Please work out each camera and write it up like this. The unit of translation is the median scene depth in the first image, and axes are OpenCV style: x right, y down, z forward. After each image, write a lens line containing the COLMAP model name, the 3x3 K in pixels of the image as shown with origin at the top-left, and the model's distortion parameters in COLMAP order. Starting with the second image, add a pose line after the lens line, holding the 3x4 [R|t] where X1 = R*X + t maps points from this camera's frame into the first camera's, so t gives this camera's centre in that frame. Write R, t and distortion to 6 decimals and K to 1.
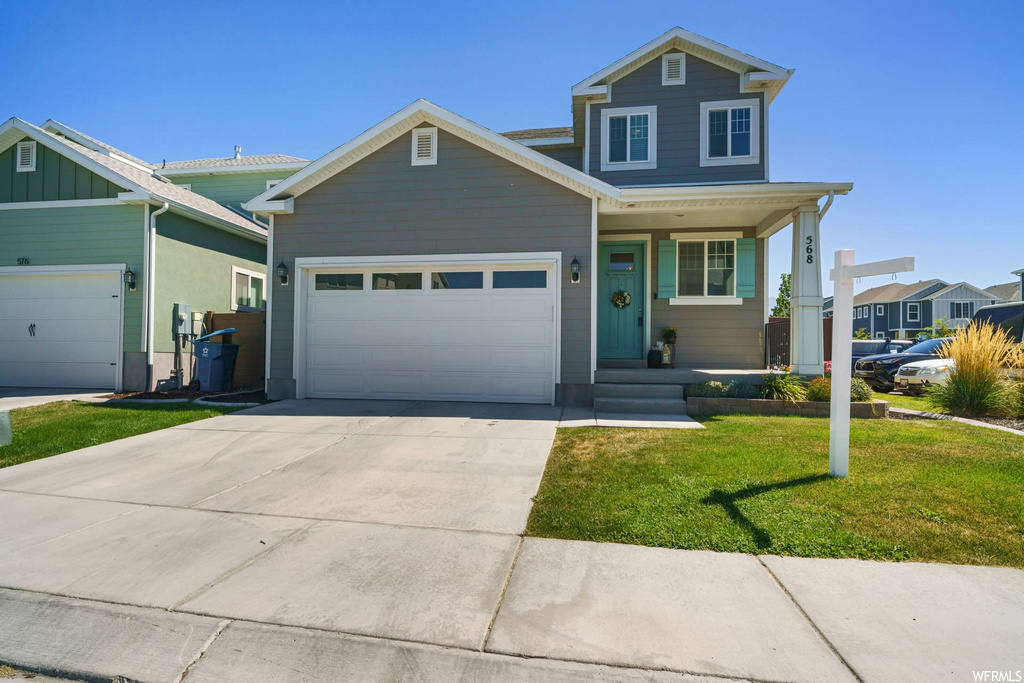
lens RADIAL K [[506.7, 0, 505.0], [0, 506.7, 346.7], [0, 0, 1]] dist [0.000883, -0.000972]
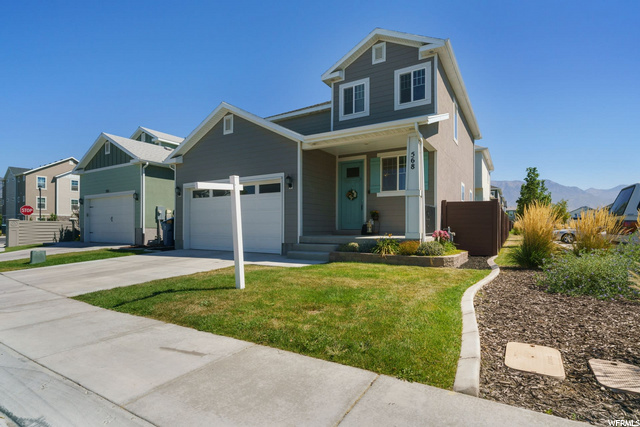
lens RADIAL K [[316.7, 0, 325.3], [0, 316.7, 223.4], [0, 0, 1]] dist [0.000883, -0.000972]
pose [[0.929060, -0.013492, -0.369683, 0.561273], [0.014250, 0.999898, -0.000679, 0.002160], [0.369655, -0.004638, 0.929158, -0.022007]]
